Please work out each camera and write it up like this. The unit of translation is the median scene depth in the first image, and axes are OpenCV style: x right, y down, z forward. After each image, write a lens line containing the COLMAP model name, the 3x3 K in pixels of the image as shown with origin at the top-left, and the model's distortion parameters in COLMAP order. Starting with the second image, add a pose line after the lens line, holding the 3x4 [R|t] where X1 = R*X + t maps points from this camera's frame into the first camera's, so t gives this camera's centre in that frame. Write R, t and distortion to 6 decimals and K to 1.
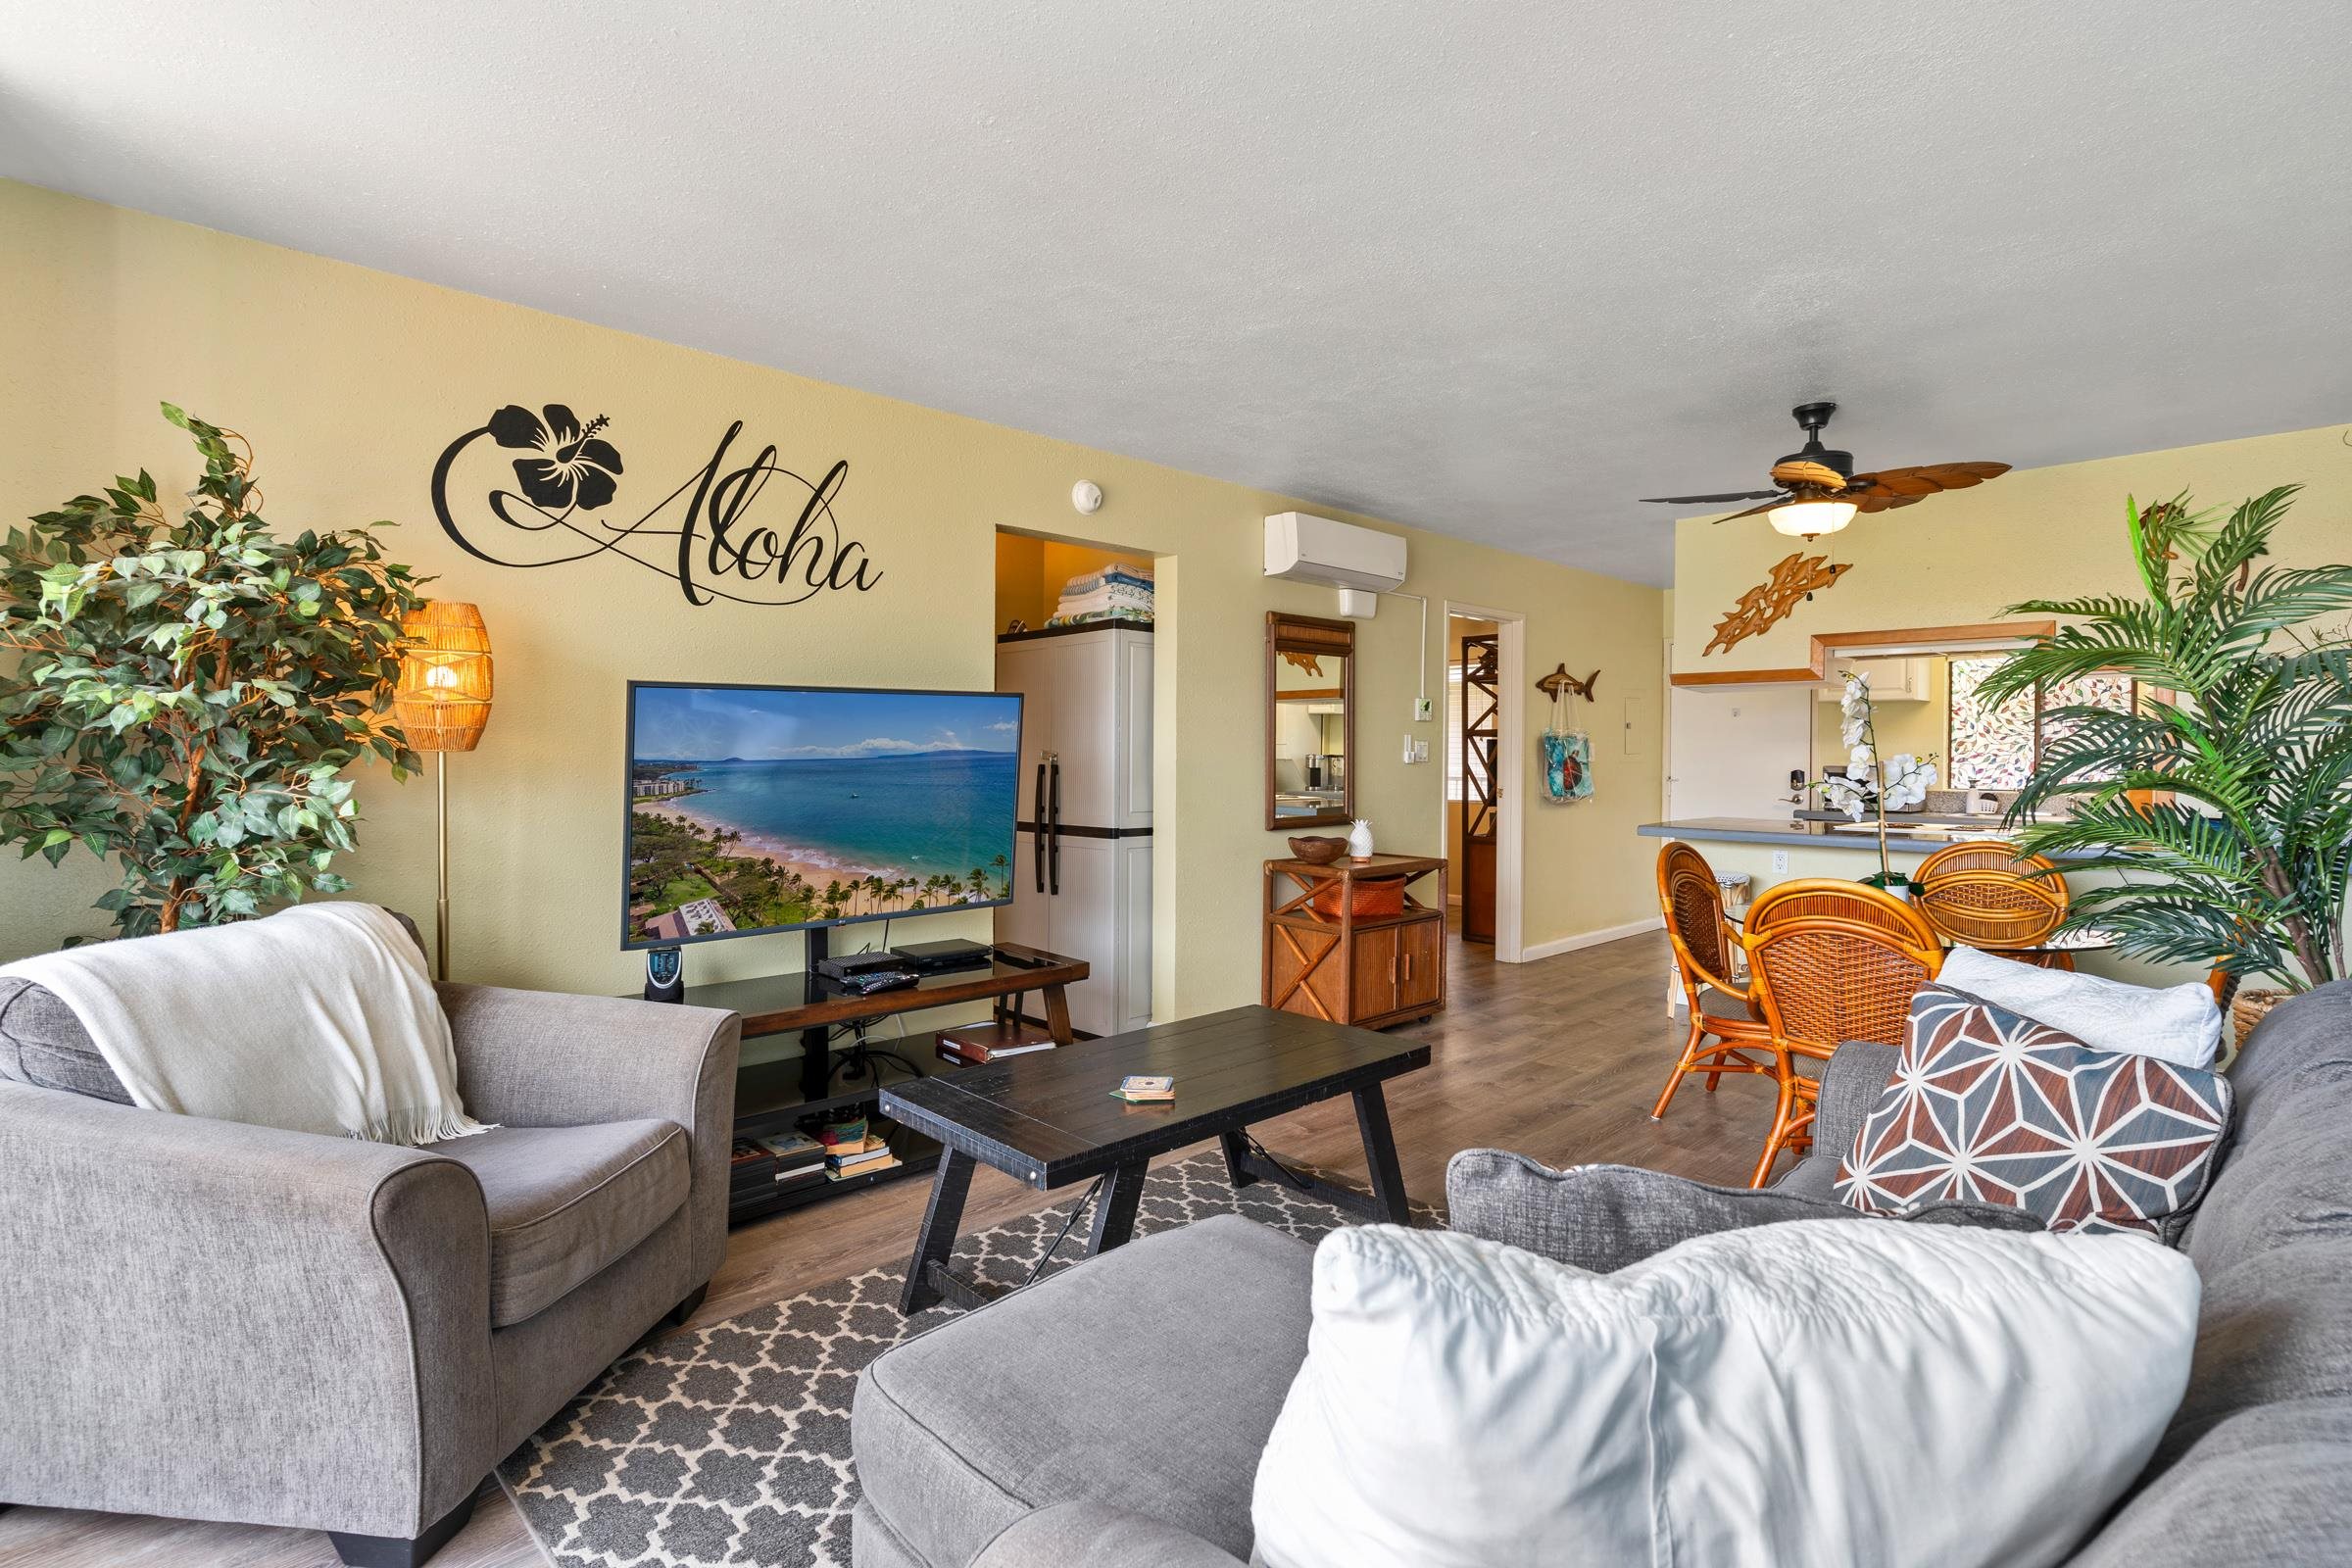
lens RADIAL K [[1121.9, 0, 1171.9], [0, 1121.9, 760.4], [0, 0, 1]] dist [-0.000185, 0.000573]
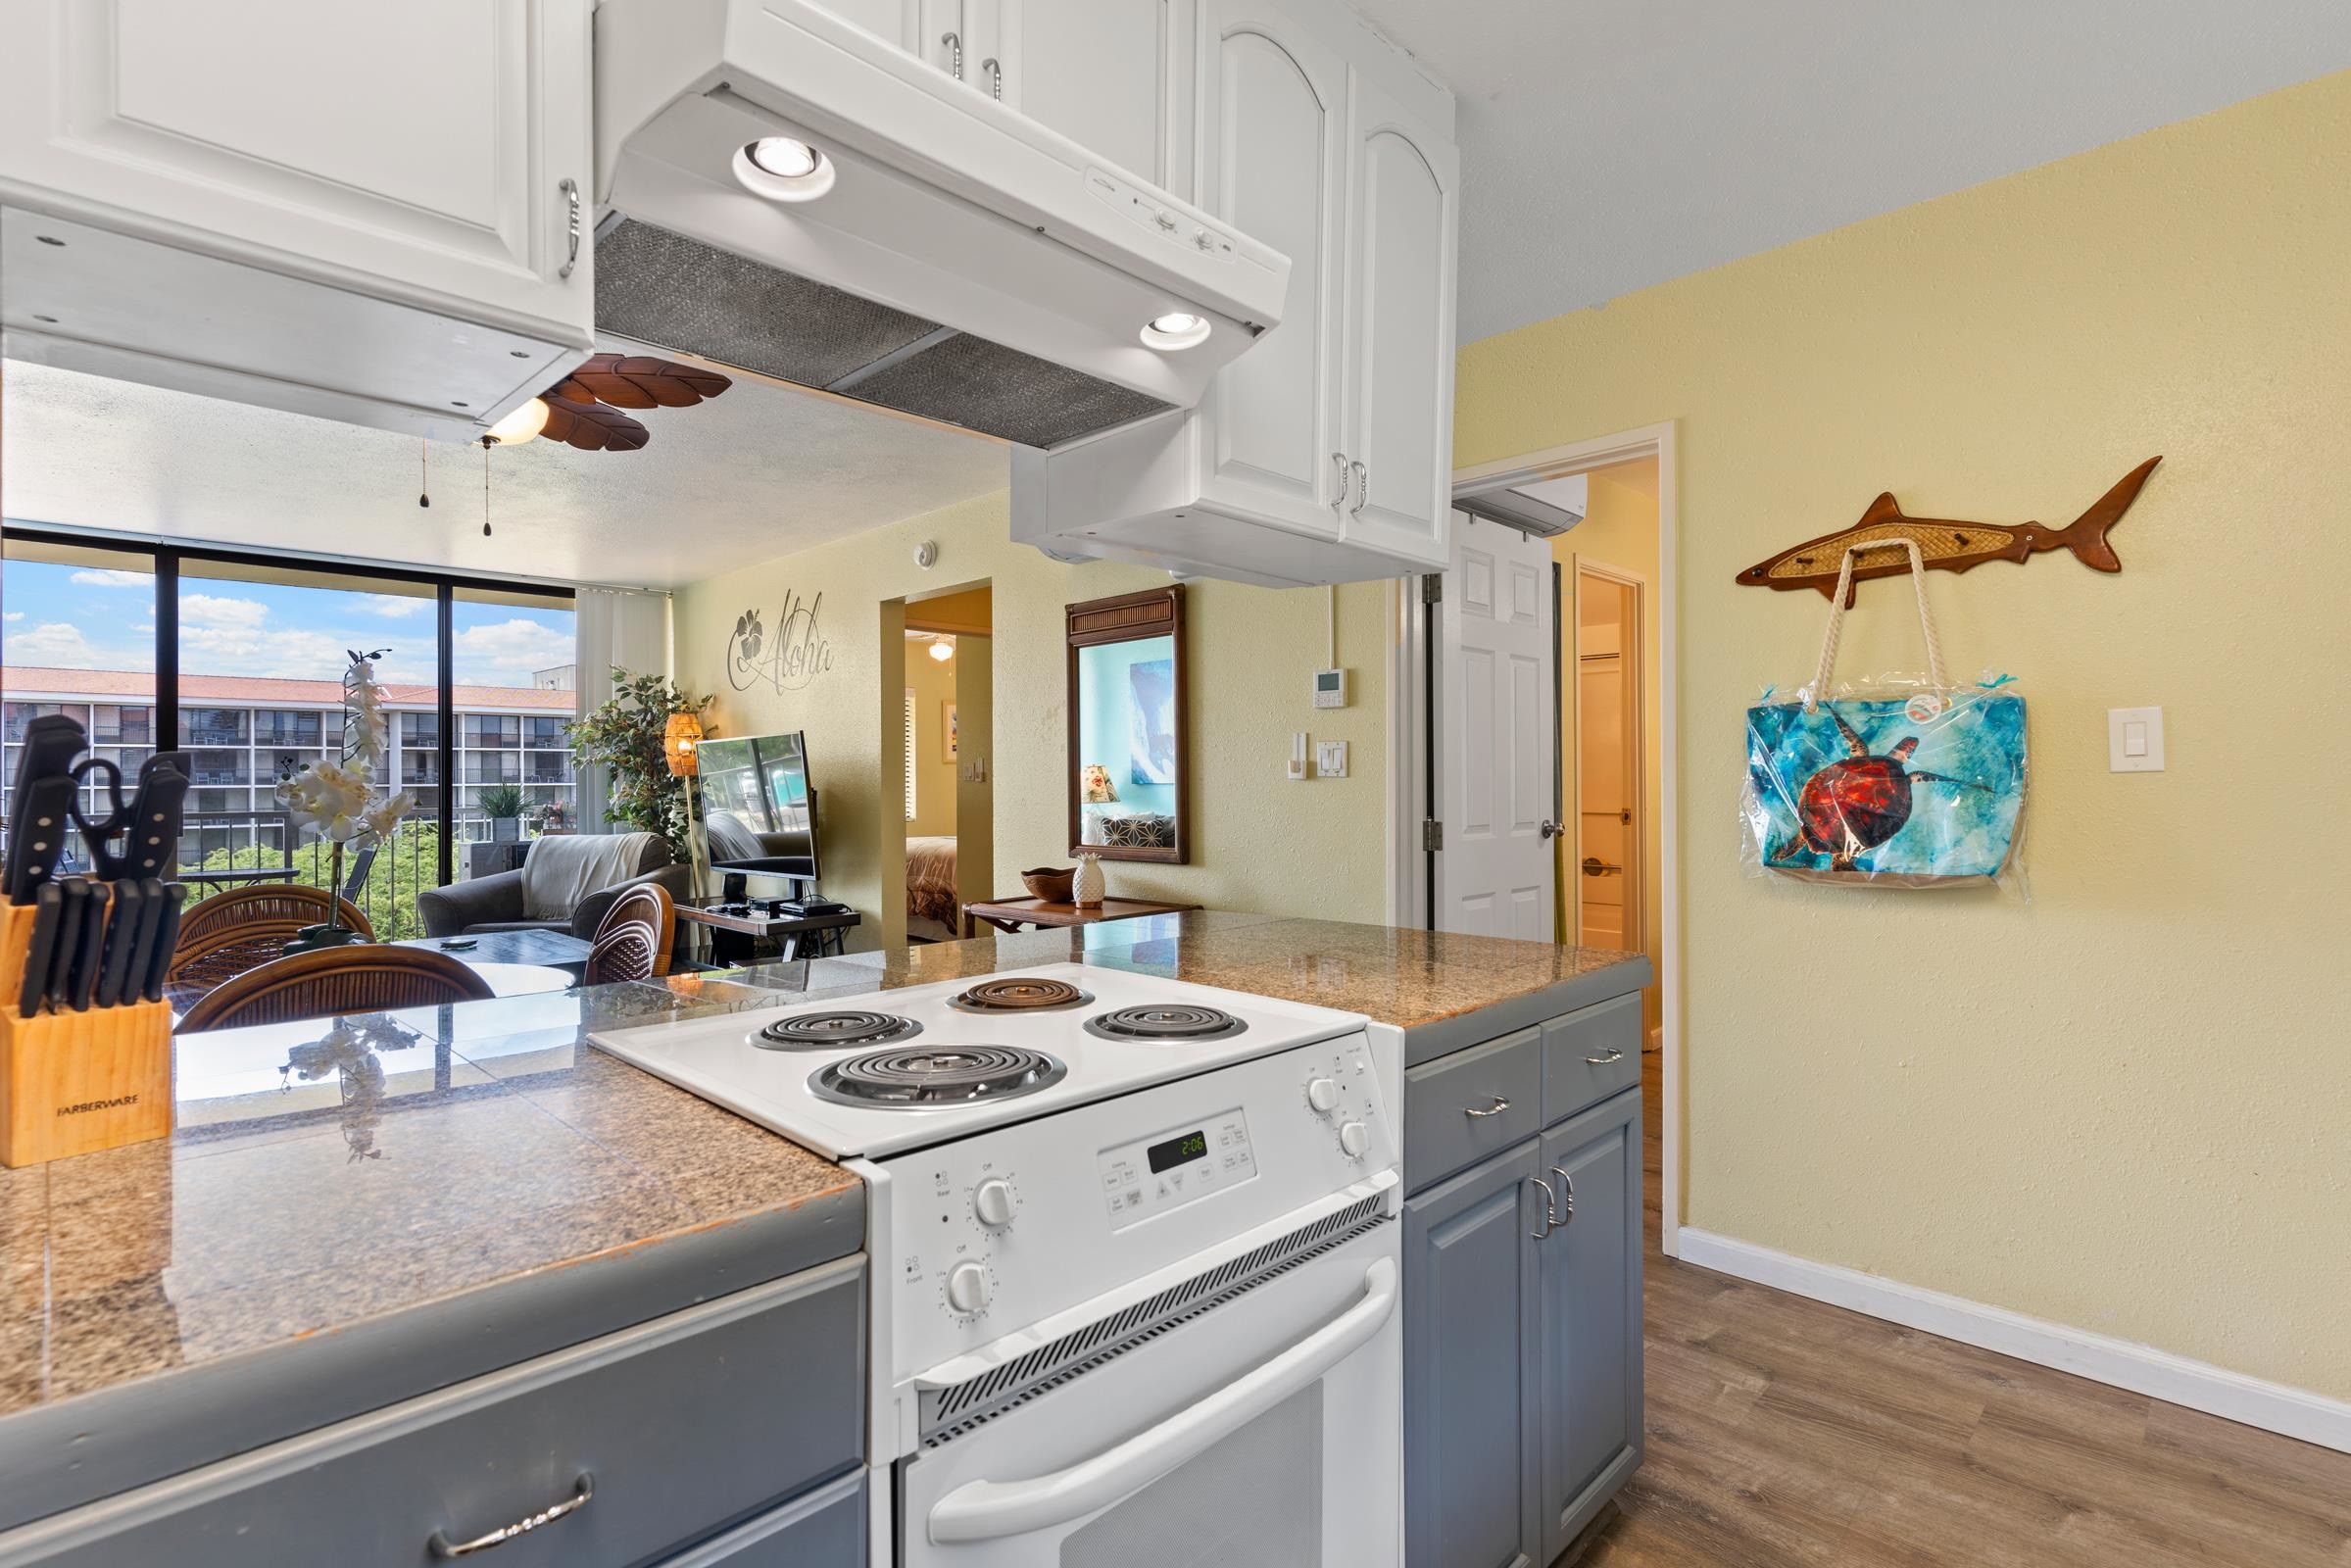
lens RADIAL K [[1110.6, 0, 1172.9], [0, 1110.6, 784.8], [0, 0, 1]] dist [-0.000379, 0.000902]
pose [[0.030515, -0.001214, -0.999534, 1.169769], [-0.000454, 0.999999, -0.001229, 0.009346], [0.999534, 0.000491, 0.030515, 1.300541]]
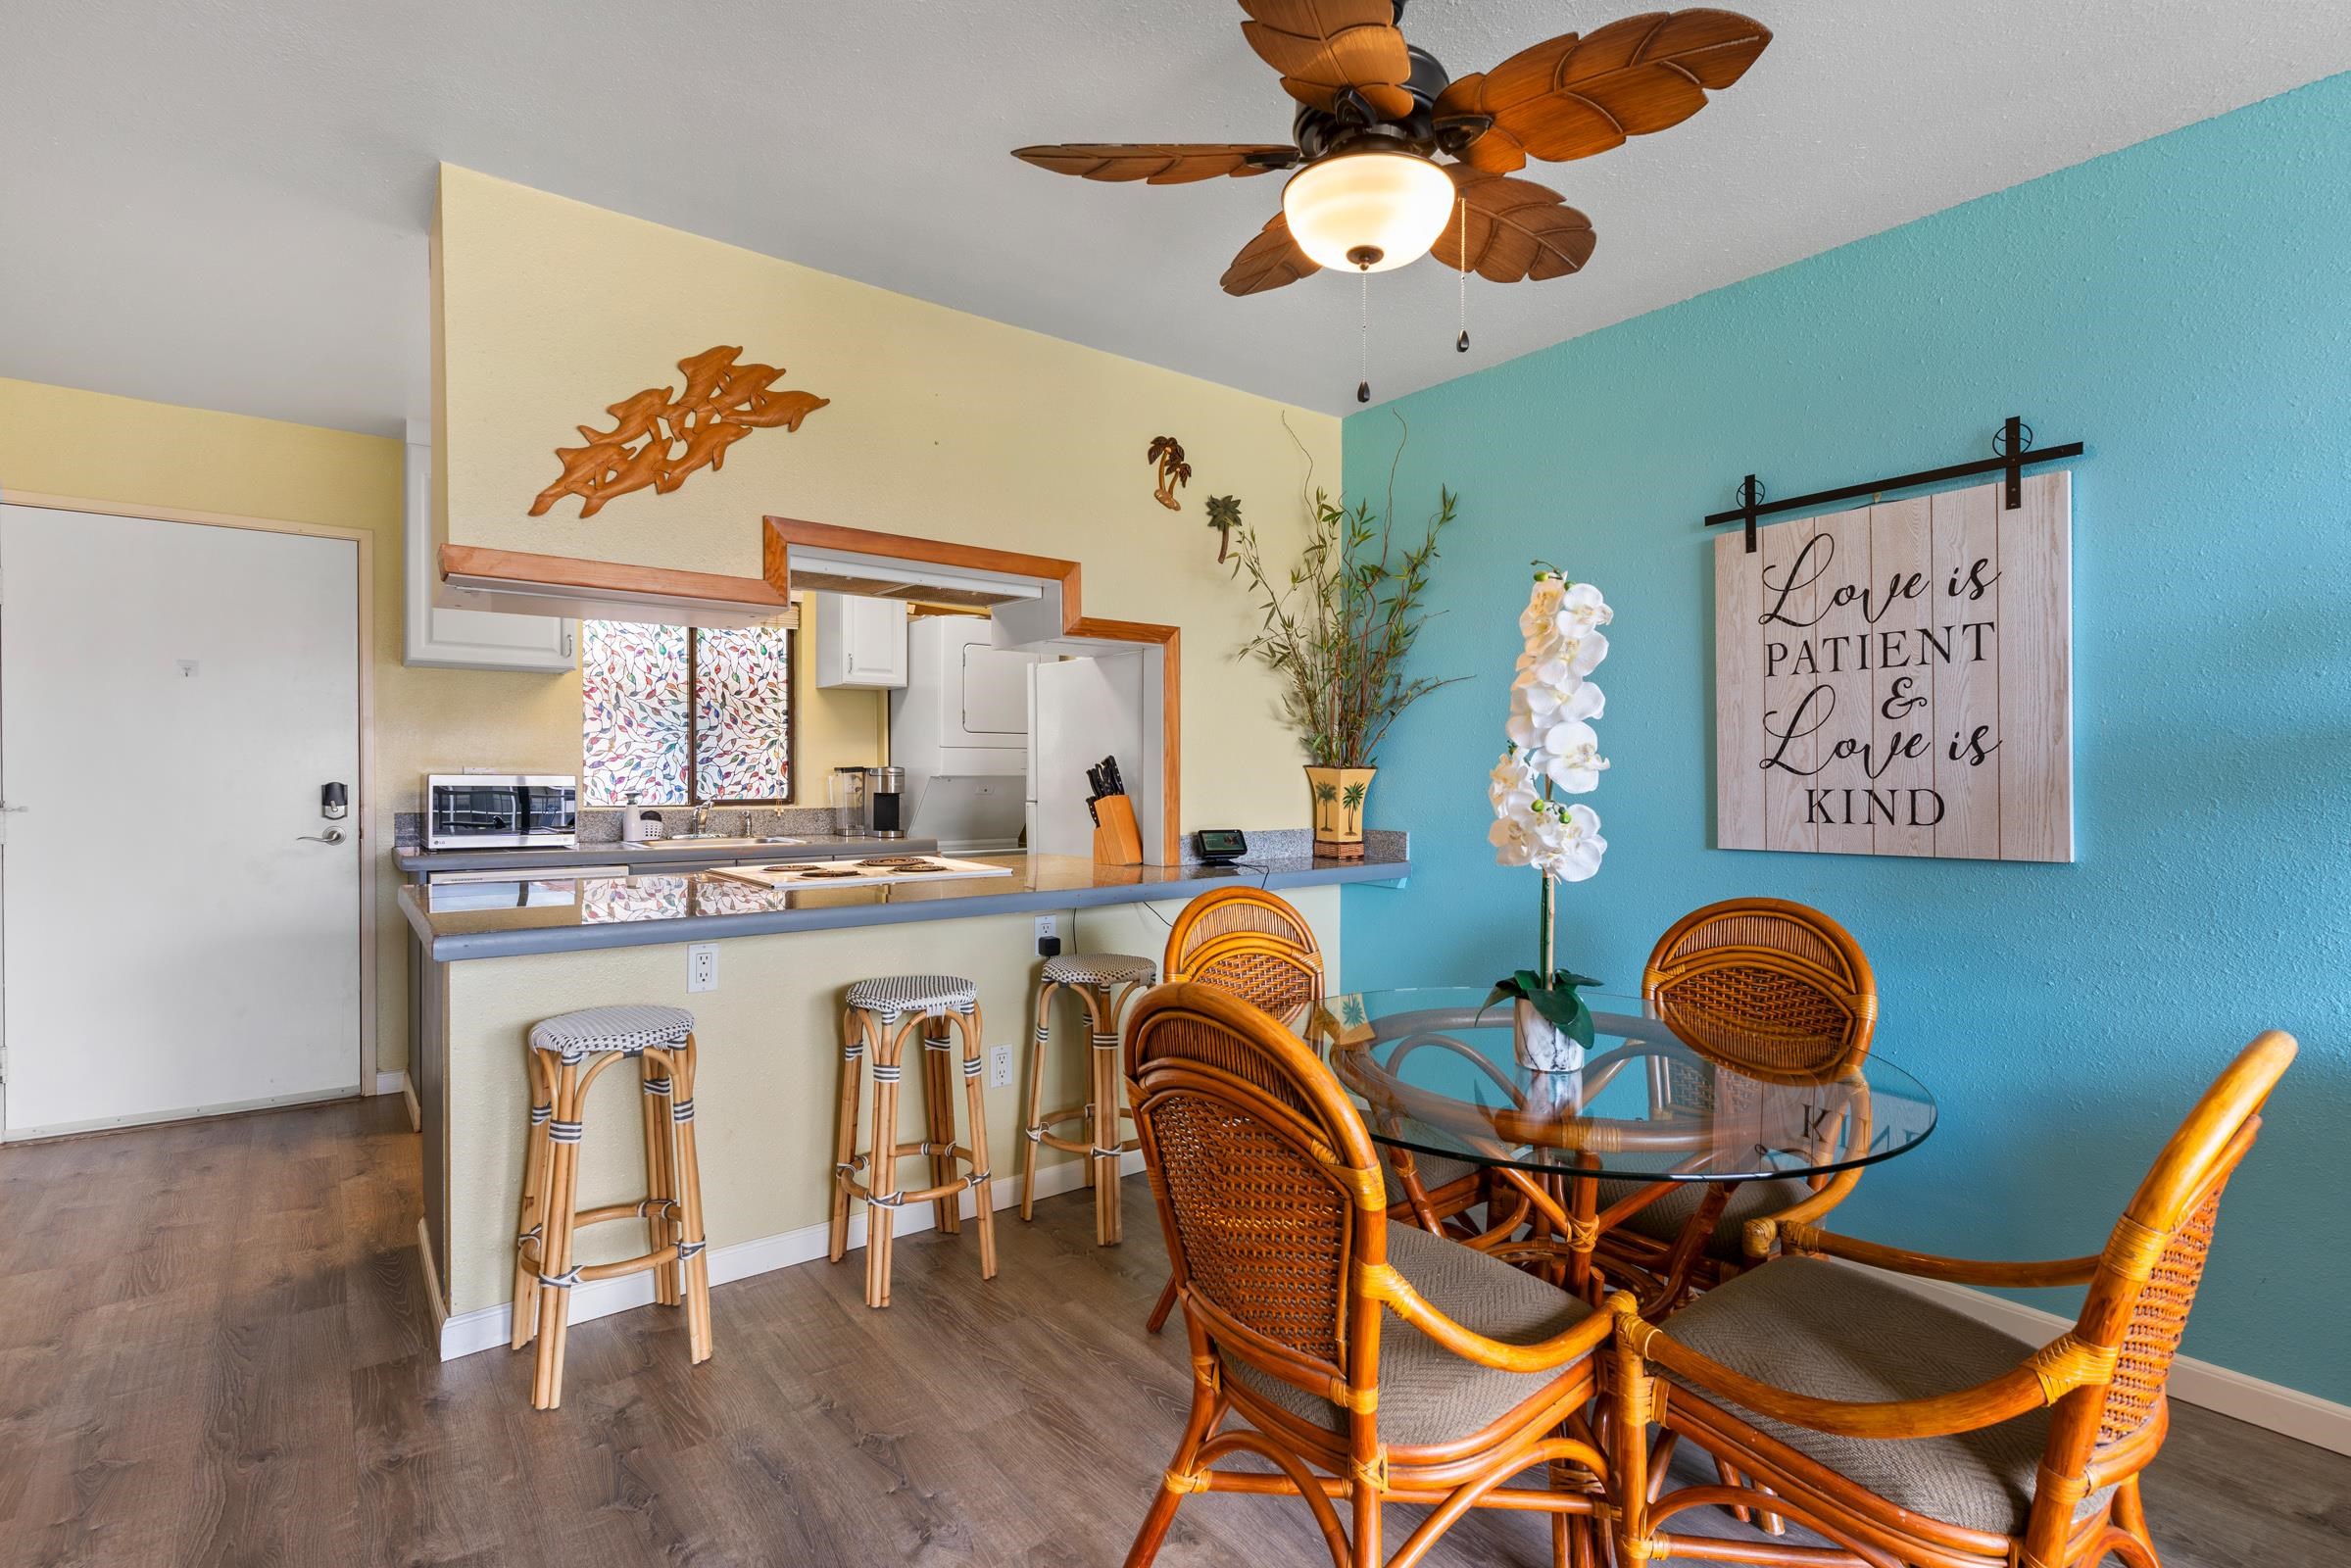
lens RADIAL K [[1114.3, 0, 1175.5], [0, 1114.3, 784.0], [0, 0, 1]] dist [0.000805, -0.000138]
pose [[0.102112, -0.014509, 0.994667, 0.102145], [0.003467, 0.999893, 0.014229, 0.005459], [-0.994767, 0.001996, 0.102152, 0.958361]]
